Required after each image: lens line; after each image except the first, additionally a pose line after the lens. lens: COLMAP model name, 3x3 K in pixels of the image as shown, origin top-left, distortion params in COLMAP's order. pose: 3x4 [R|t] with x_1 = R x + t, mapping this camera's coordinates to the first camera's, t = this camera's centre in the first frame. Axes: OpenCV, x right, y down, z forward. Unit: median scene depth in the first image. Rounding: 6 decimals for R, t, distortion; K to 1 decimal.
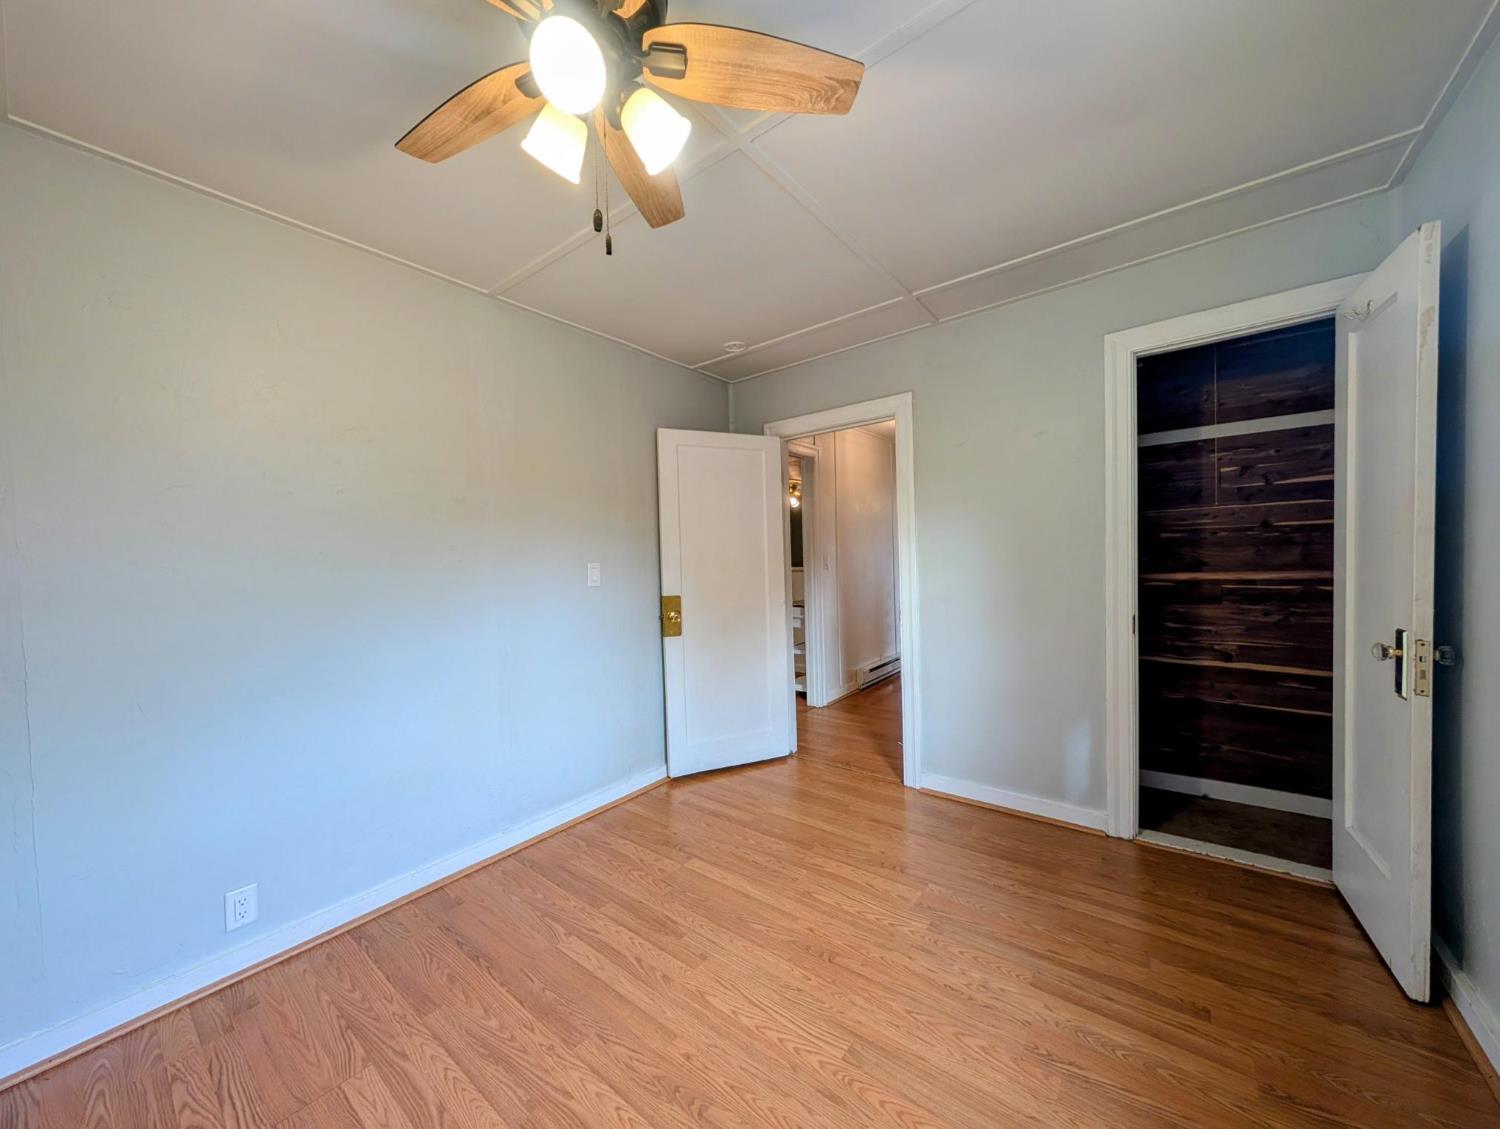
lens RADIAL K [[548.6, 0, 752.3], [0, 548.6, 565.0], [0, 0, 1]] dist [-0.001517, 0.000985]
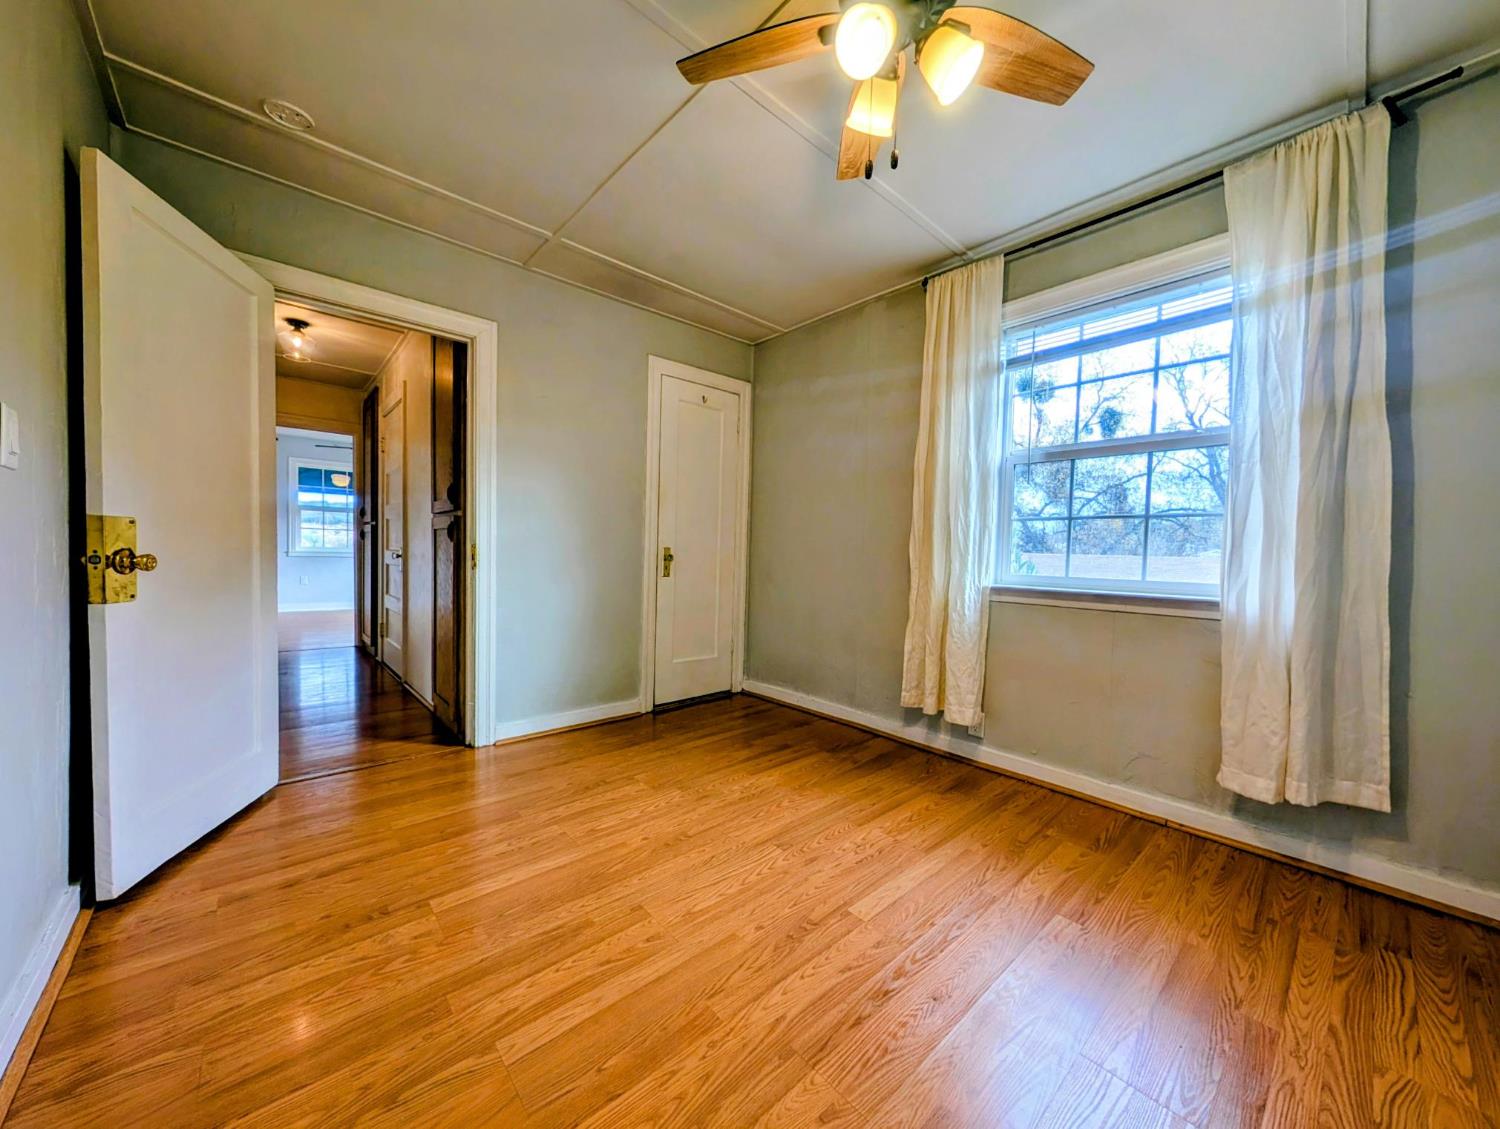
lens RADIAL K [[548.6, 0, 746.4], [0, 548.6, 568.6], [0, 0, 1]] dist [-0.001517, 0.000985]
pose [[0.181246, 0.001607, 0.983437, -0.890665], [-0.014834, 0.999889, 0.001101, 0.156278], [-0.983326, -0.014788, 0.181250, 0.645980]]
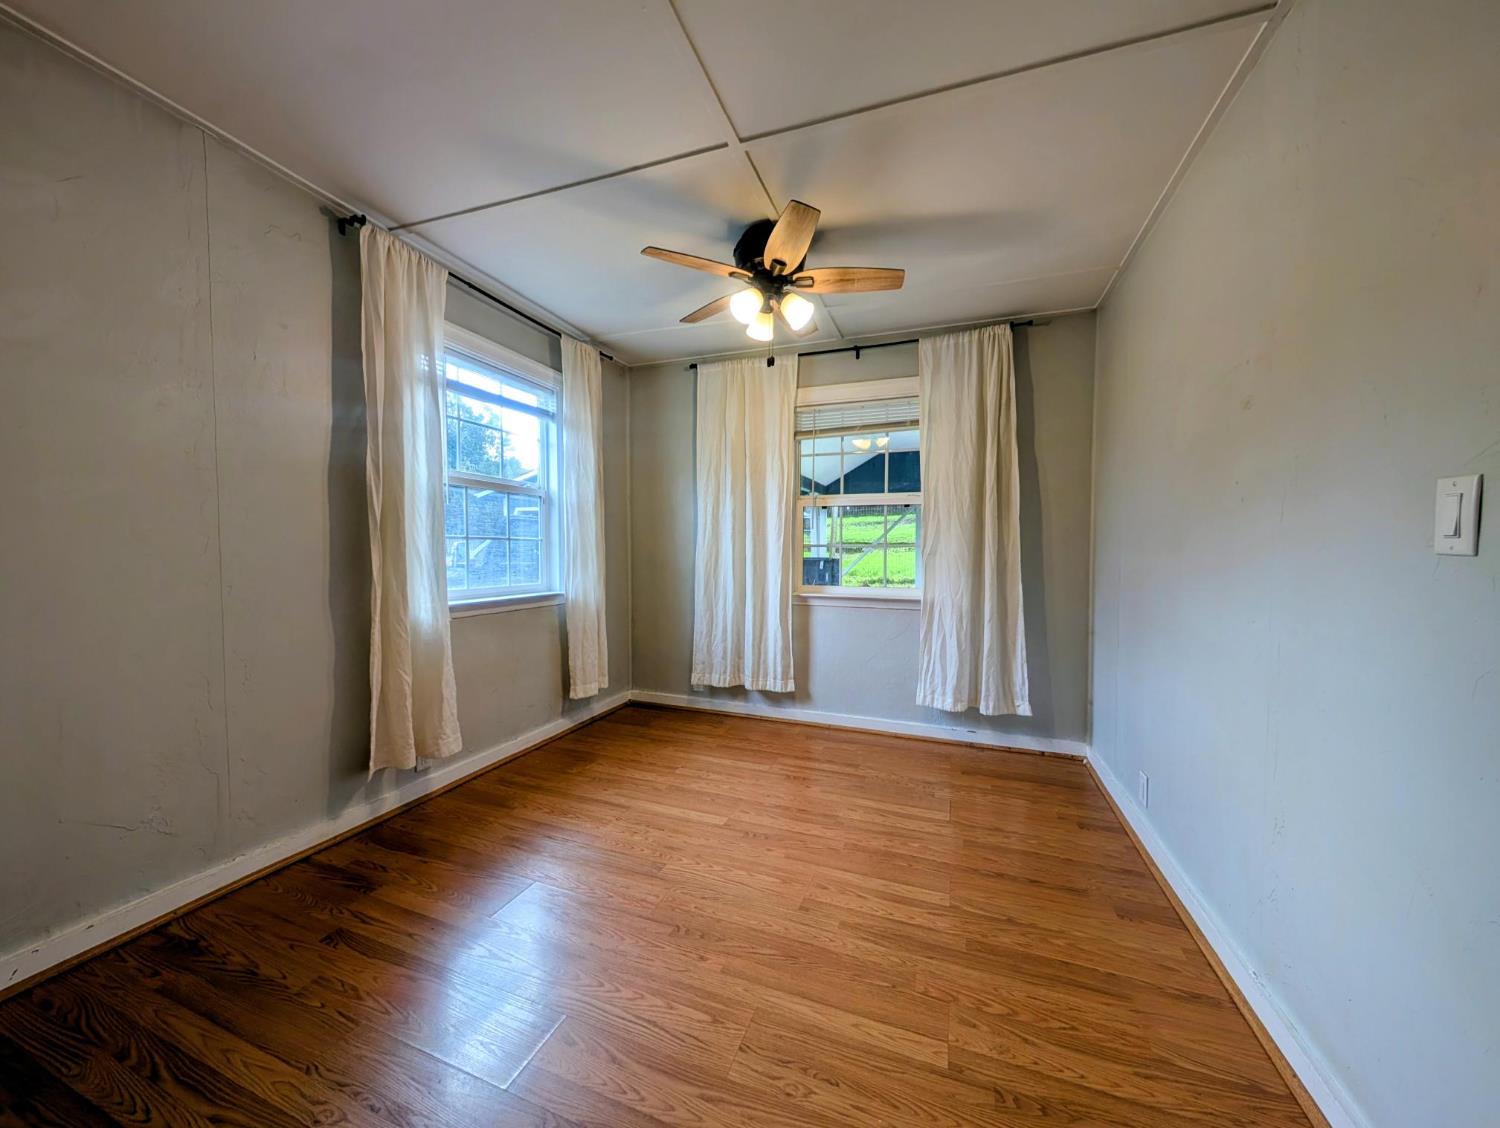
lens RADIAL K [[548.6, 0, 754.7], [0, 548.6, 565.6], [0, 0, 1]] dist [-0.001517, 0.000985]
pose [[-0.950822, 0.030266, -0.308257, 0.274475], [0.014978, 0.998543, 0.051839, 0.034113], [0.309377, 0.044672, -0.949890, 1.817496]]
